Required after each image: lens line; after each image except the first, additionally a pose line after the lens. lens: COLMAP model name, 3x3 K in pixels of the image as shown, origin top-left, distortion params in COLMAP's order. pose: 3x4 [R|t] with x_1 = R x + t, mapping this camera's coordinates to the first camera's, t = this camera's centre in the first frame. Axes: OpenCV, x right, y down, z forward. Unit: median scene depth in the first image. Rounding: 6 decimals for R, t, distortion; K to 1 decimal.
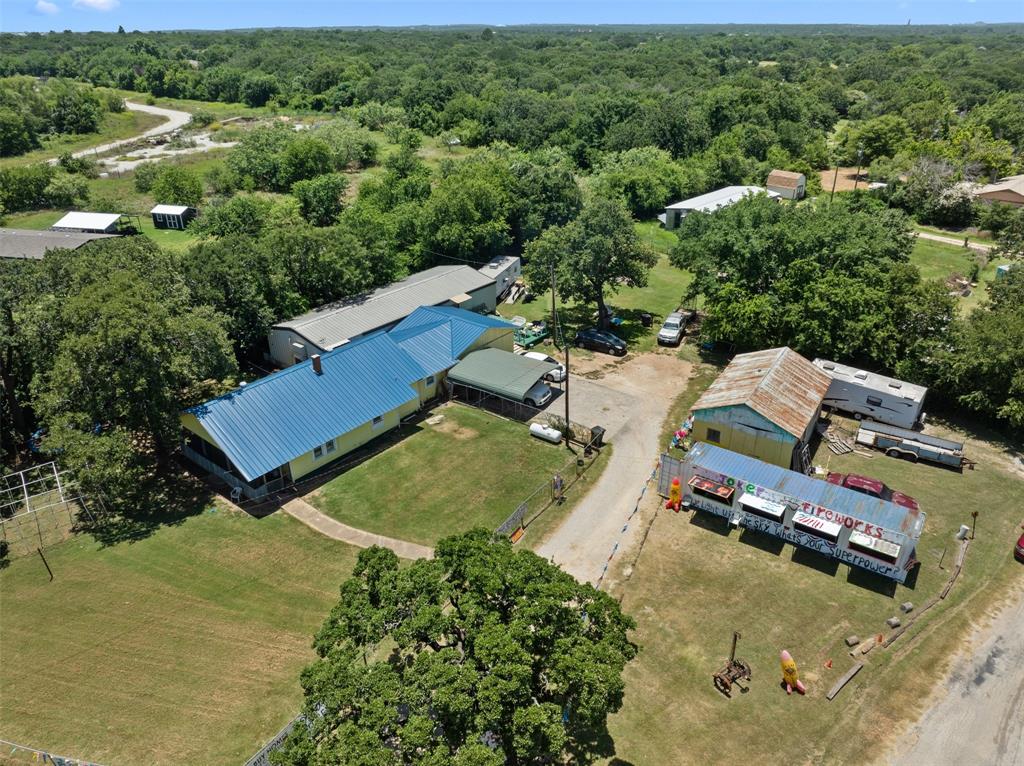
lens RADIAL K [[724.8, 0, 518.9], [0, 724.8, 380.2], [0, 0, 1]] dist [-0.042945, 0.008367]
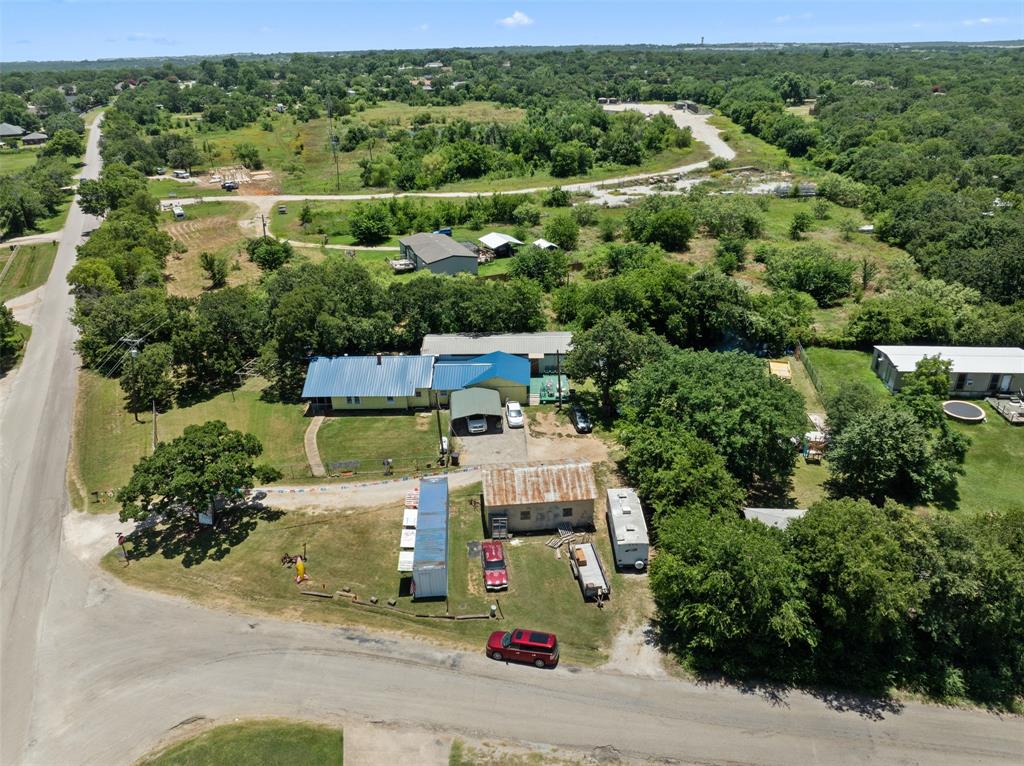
lens RADIAL K [[724.8, 0, 518.9], [0, 724.8, 380.2], [0, 0, 1]] dist [-0.042945, 0.008367]
pose [[0.620544, 0.334300, -0.709344, 1.148646], [-0.342122, 0.929363, 0.138697, -0.315536], [0.705604, 0.156615, 0.691082, -0.000282]]
